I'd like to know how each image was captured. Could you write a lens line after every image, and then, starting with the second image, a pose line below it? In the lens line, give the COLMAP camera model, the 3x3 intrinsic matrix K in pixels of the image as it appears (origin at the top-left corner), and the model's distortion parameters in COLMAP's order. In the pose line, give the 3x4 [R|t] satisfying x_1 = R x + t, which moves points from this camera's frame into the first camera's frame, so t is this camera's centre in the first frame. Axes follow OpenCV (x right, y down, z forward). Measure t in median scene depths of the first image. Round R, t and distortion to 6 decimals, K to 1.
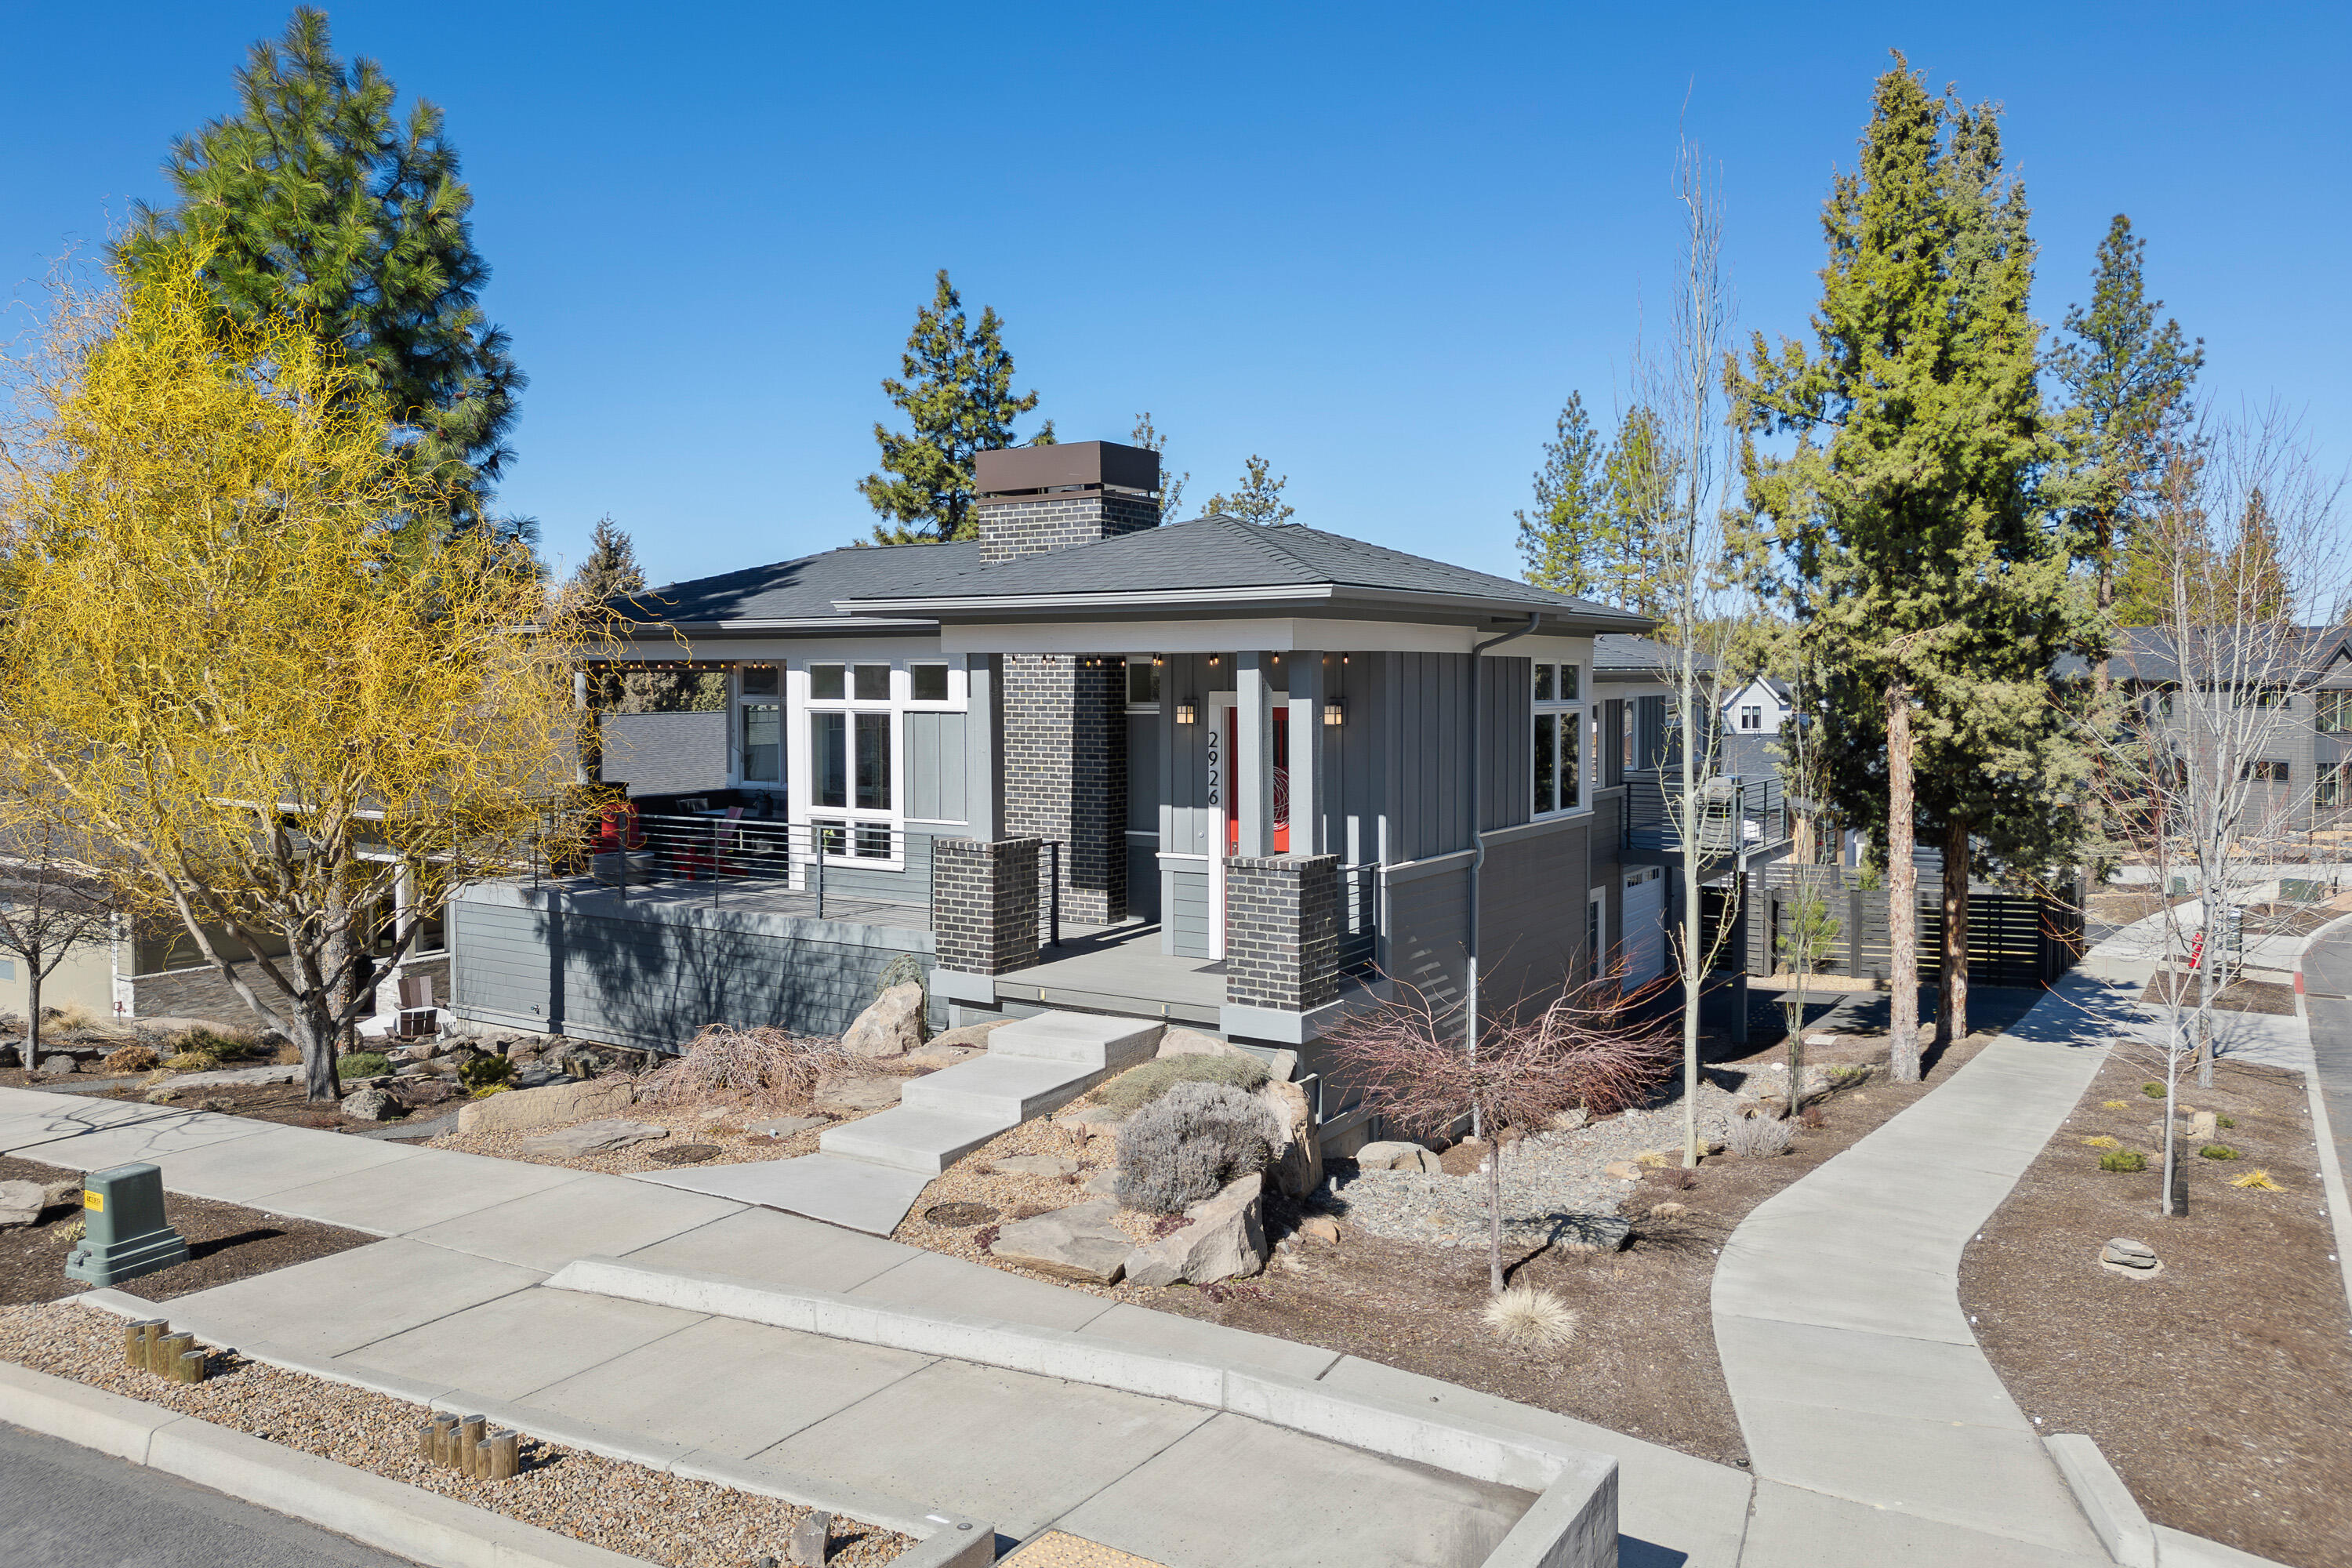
lens RADIAL K [[1639.5, 0, 1211.6], [0, 1639.5, 747.3], [0, 0, 1]] dist [0.091135, -0.102975]
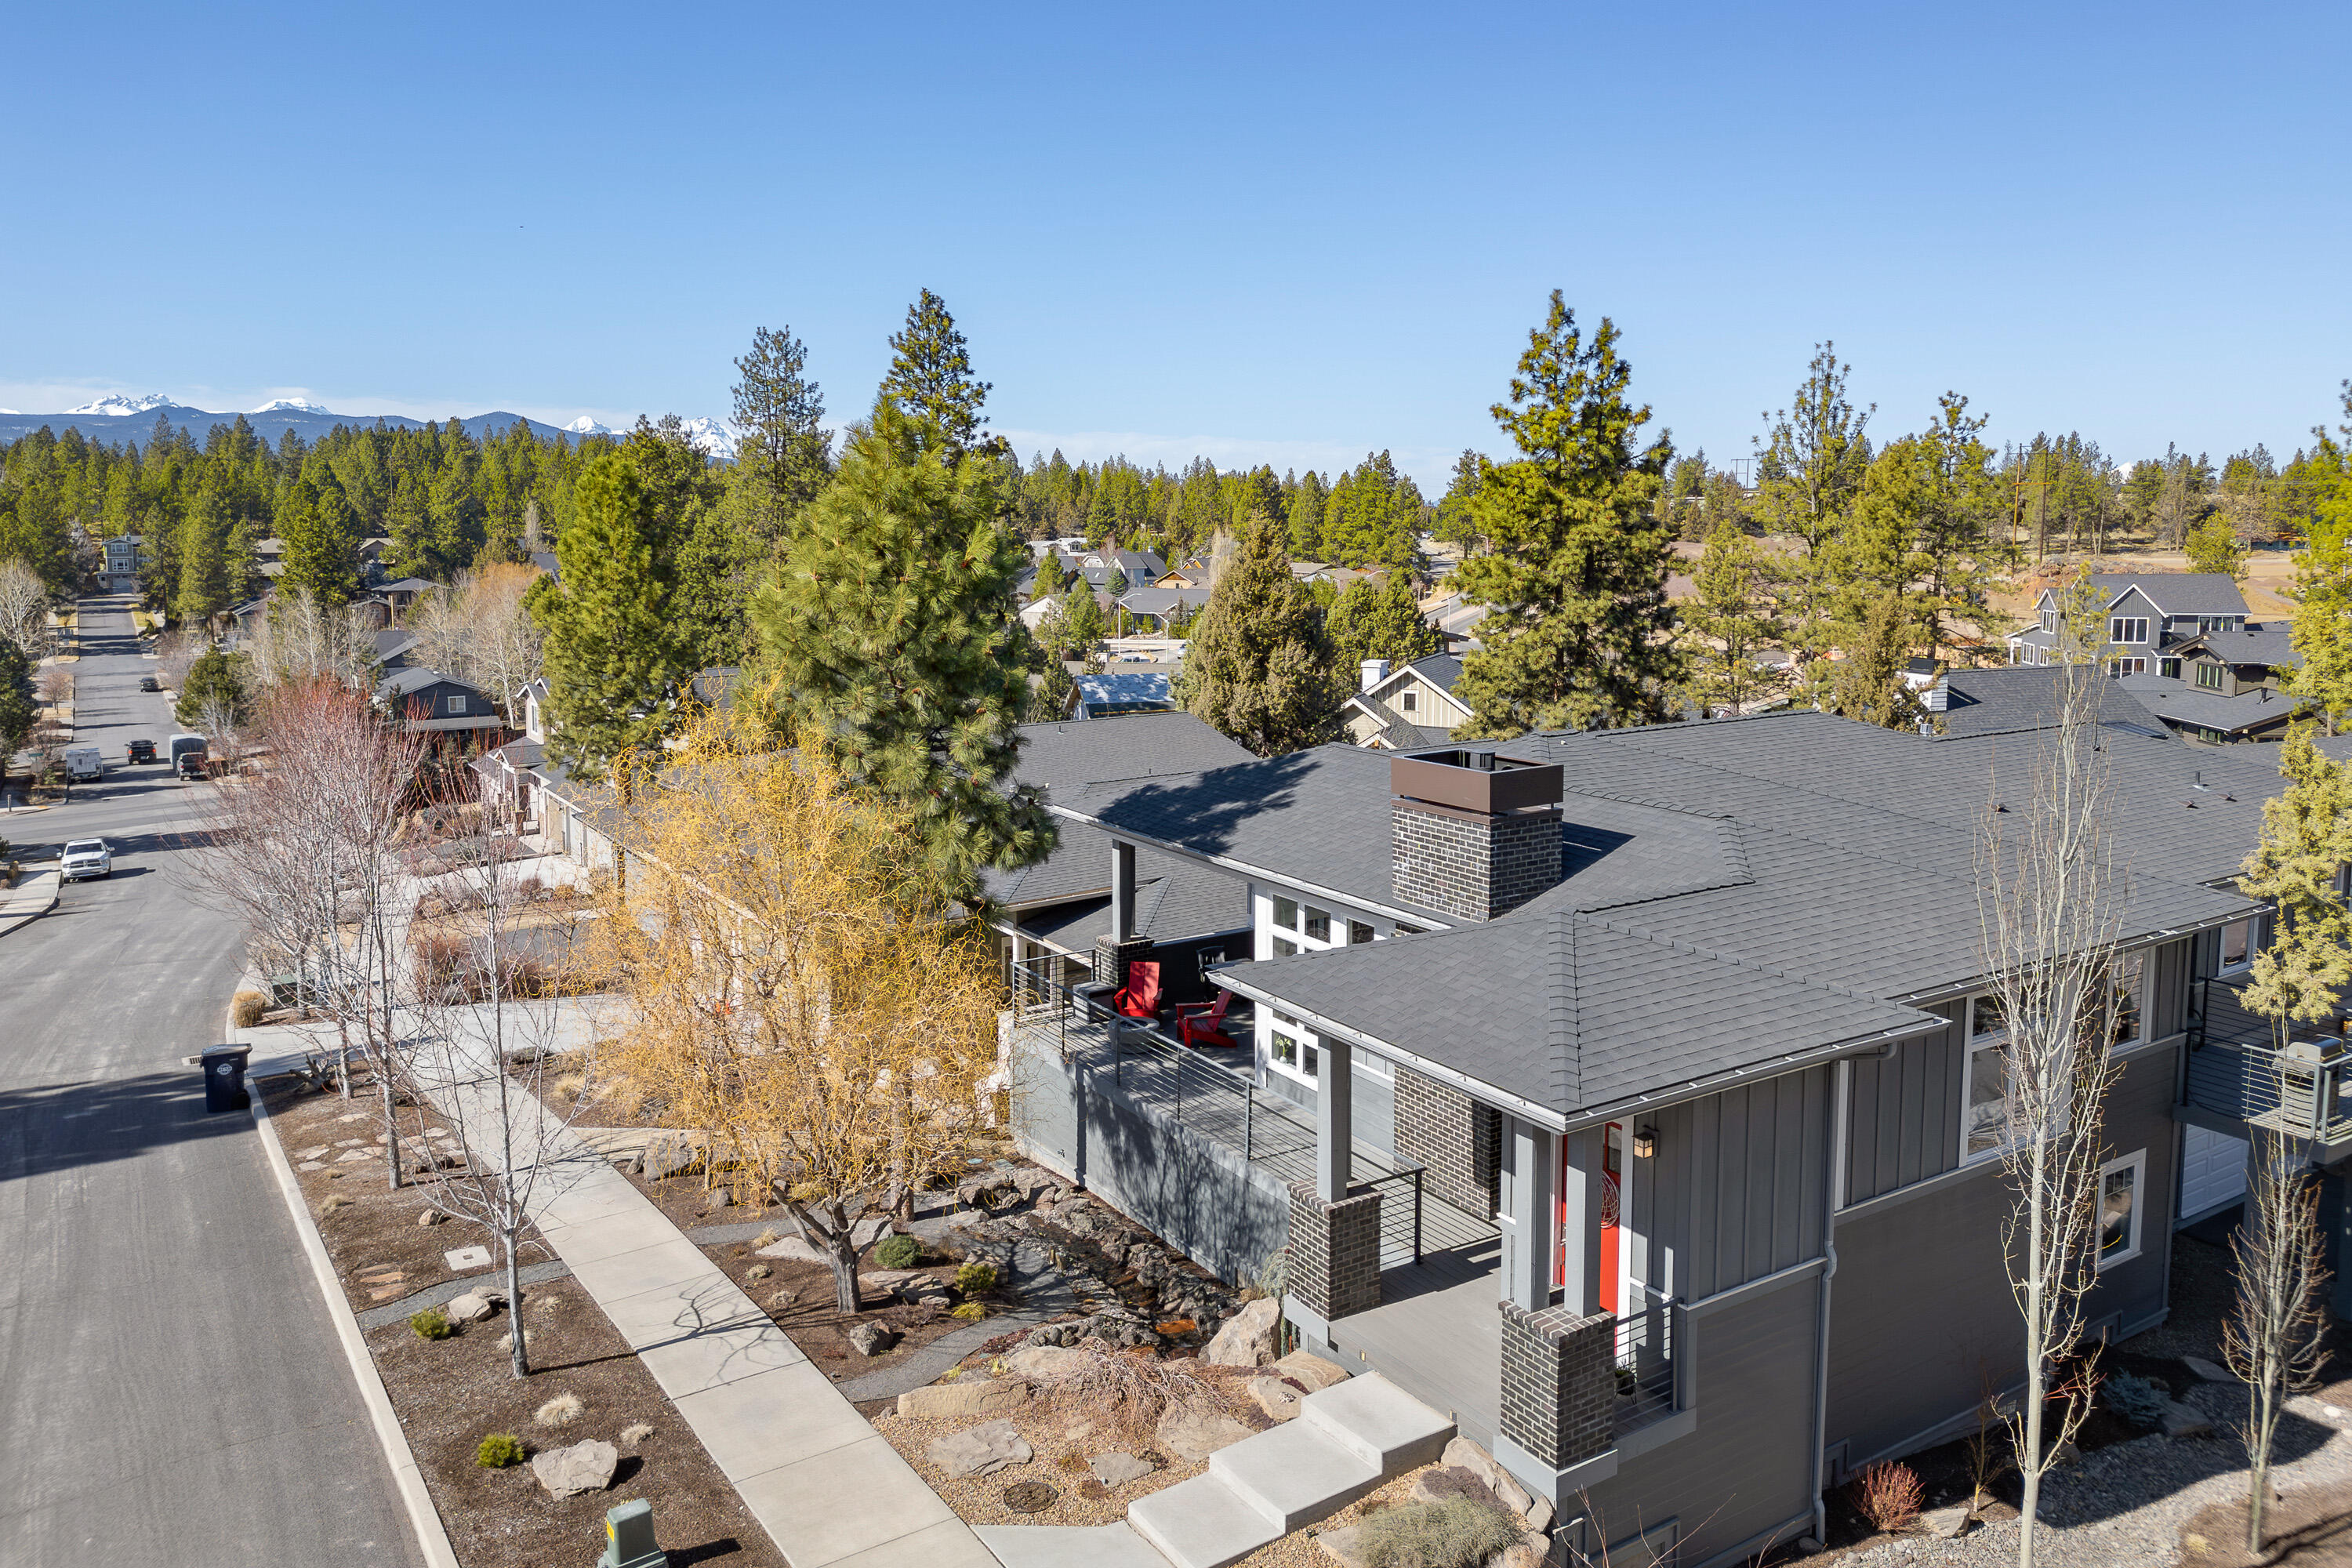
lens RADIAL K [[1644.4, 0, 1187.2], [0, 1644.4, 718.3], [0, 0, 1]] dist [0.080041, -0.060656]
pose [[0.904634, 0.052403, -0.422955, 0.237047], [-0.019166, 0.996410, 0.082461, -0.360539], [0.425757, -0.066491, 0.902391, -0.044339]]
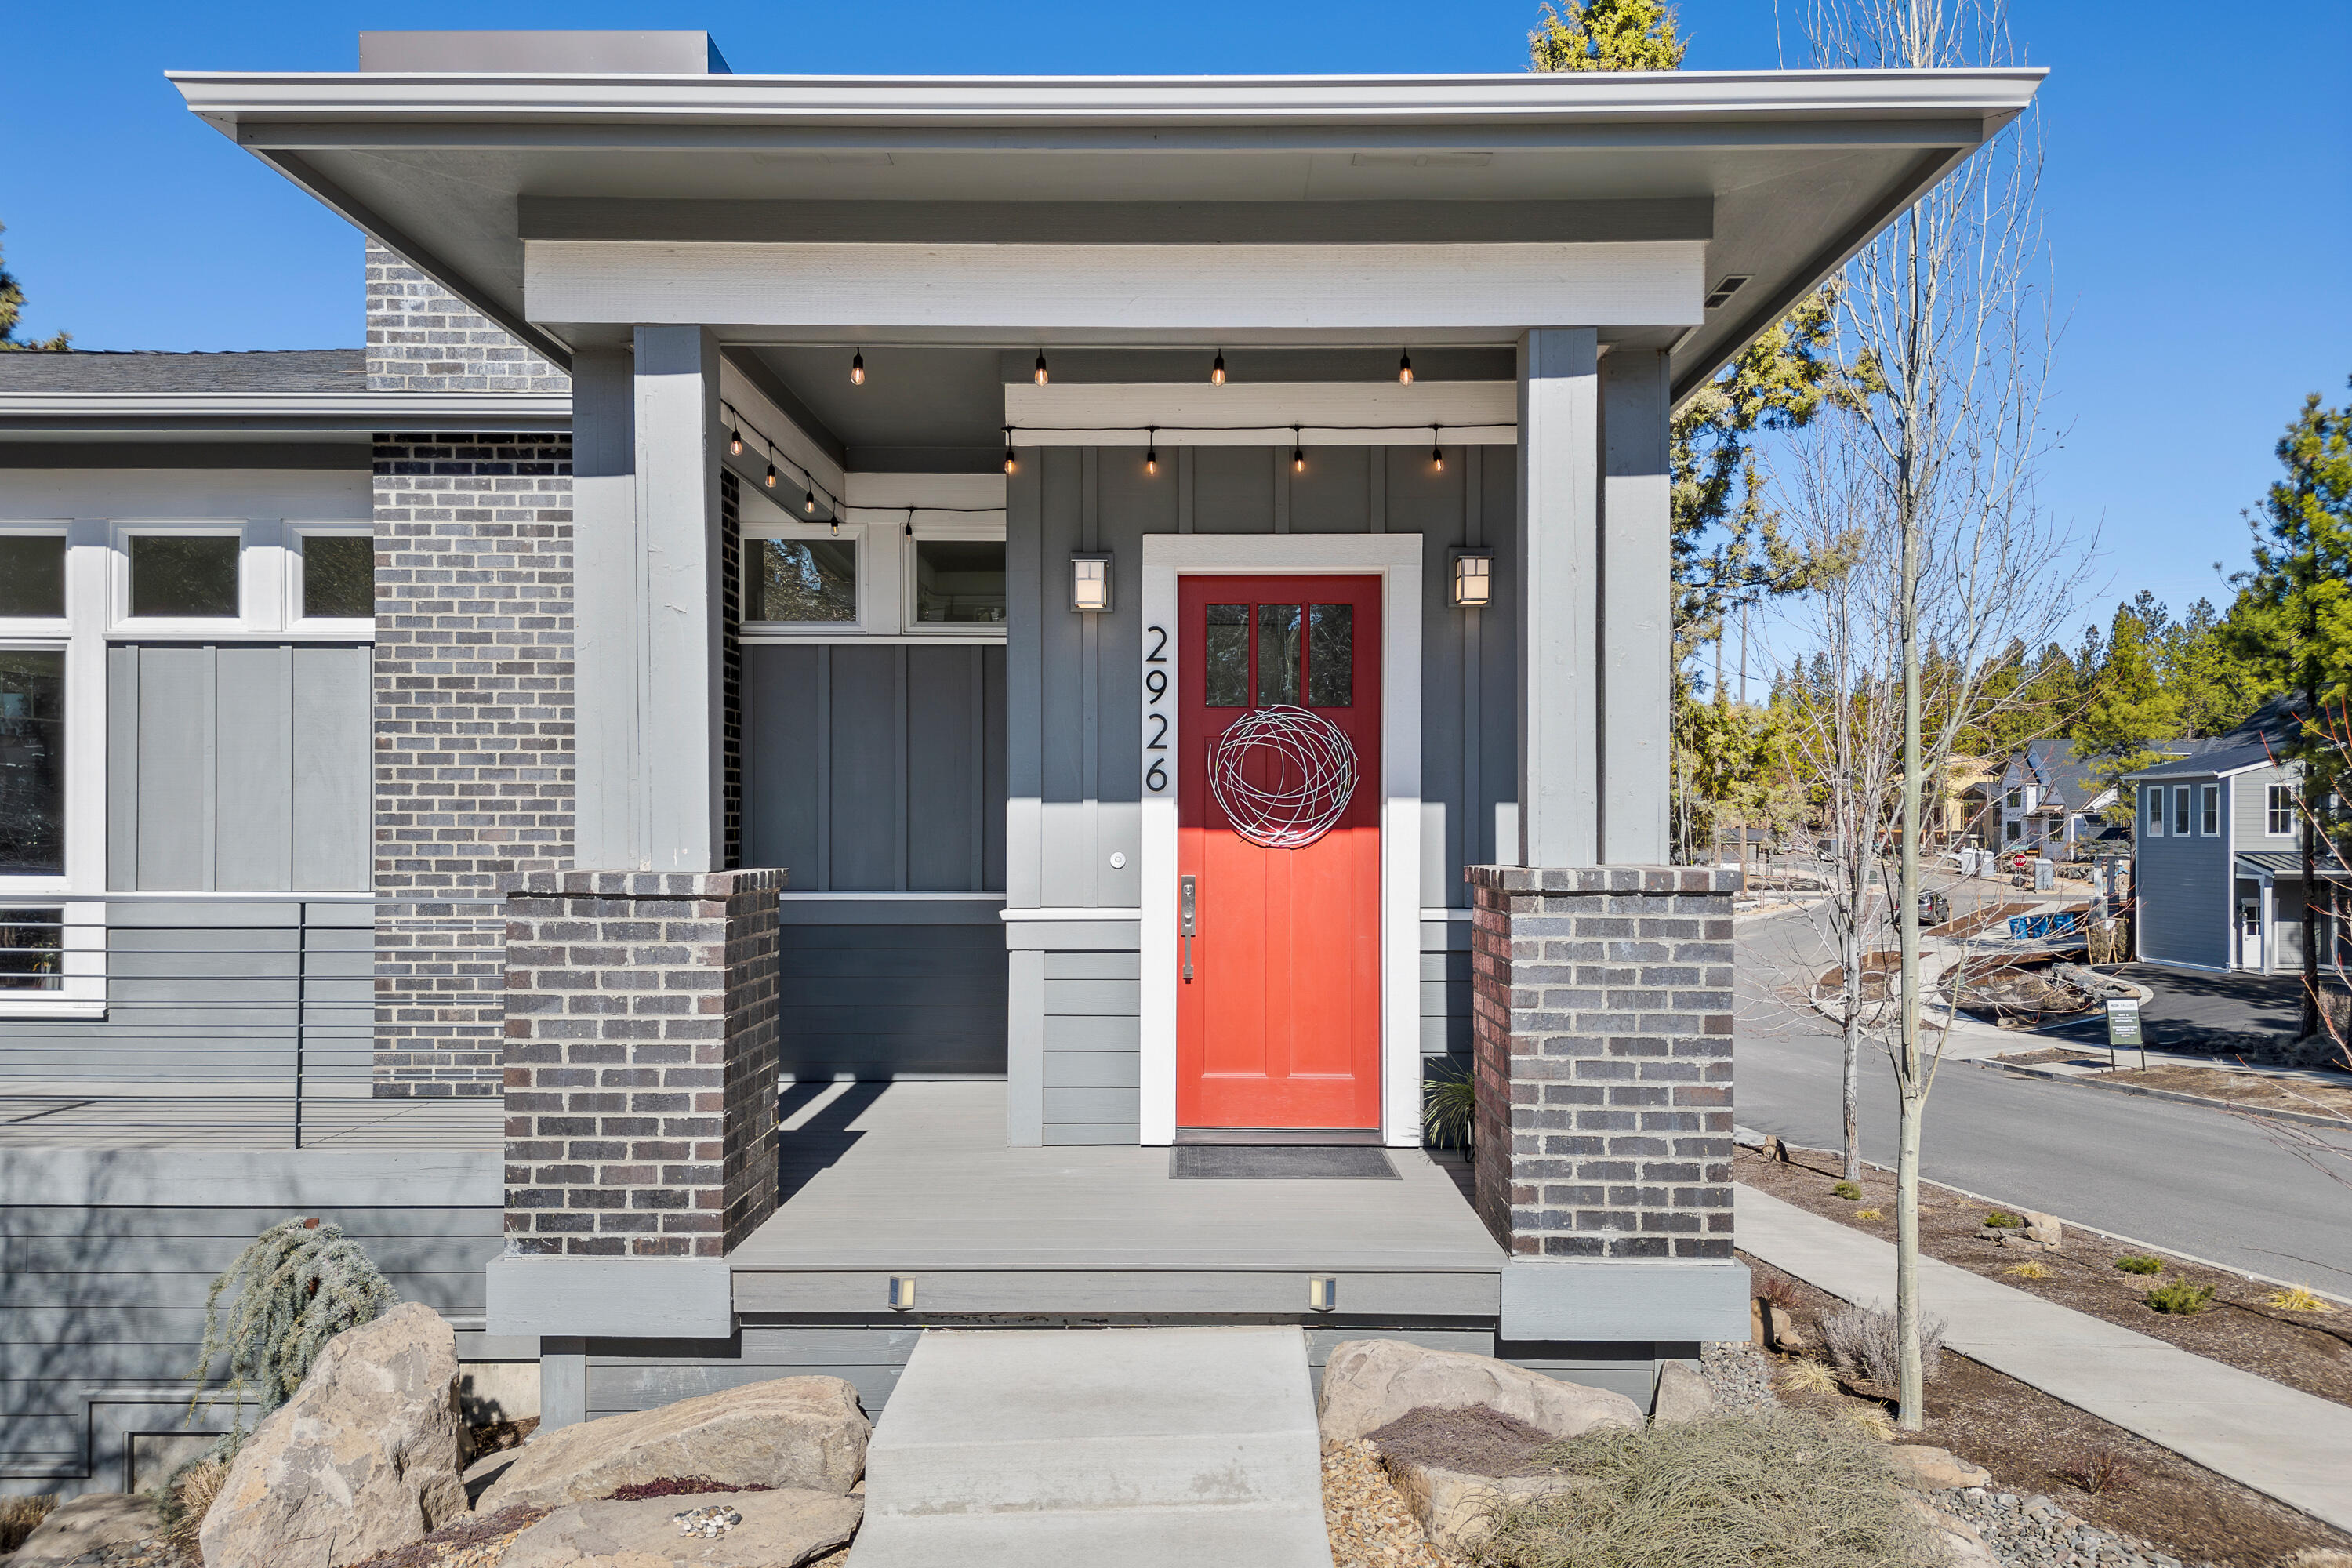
lens RADIAL K [[1607.3, 0, 1172.0], [0, 1607.3, 824.4], [0, 0, 1]] dist [0.092982, -0.112335]
pose [[0.856371, 0.003623, 0.516348, -0.224944], [0.019724, 0.999016, -0.039721, 0.062492], [-0.515984, 0.044201, 0.855457, 0.642496]]
